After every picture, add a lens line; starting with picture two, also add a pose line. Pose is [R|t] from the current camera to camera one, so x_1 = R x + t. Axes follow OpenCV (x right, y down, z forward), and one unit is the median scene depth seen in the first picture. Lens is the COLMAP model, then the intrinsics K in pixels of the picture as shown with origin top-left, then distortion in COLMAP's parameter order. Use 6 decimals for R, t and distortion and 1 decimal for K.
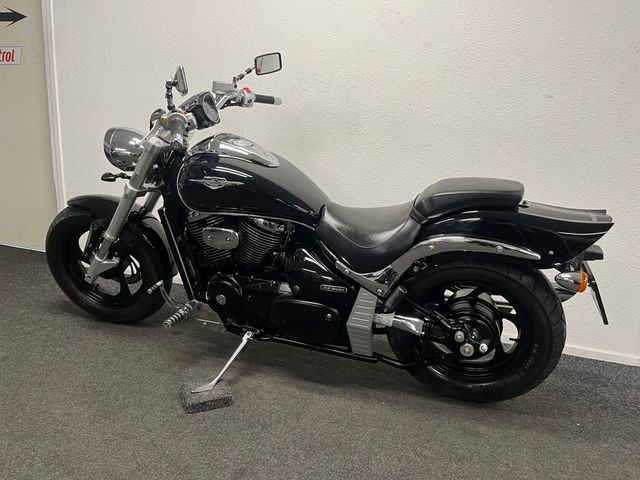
lens RADIAL K [[486.6, 0, 322.8], [0, 486.6, 240.5], [0, 0, 1]] dist [0.079884, -0.105326]
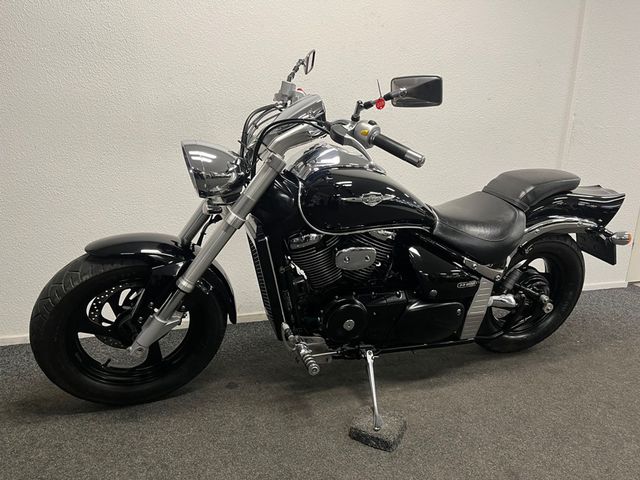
lens RADIAL K [[486.6, 0, 322.8], [0, 486.6, 240.5], [0, 0, 1]] dist [0.079884, -0.105326]
pose [[0.784406, -0.166710, 0.597424, -0.809500], [0.148528, 0.985664, 0.080034, -0.121064], [-0.602202, 0.025955, 0.797922, 0.319280]]
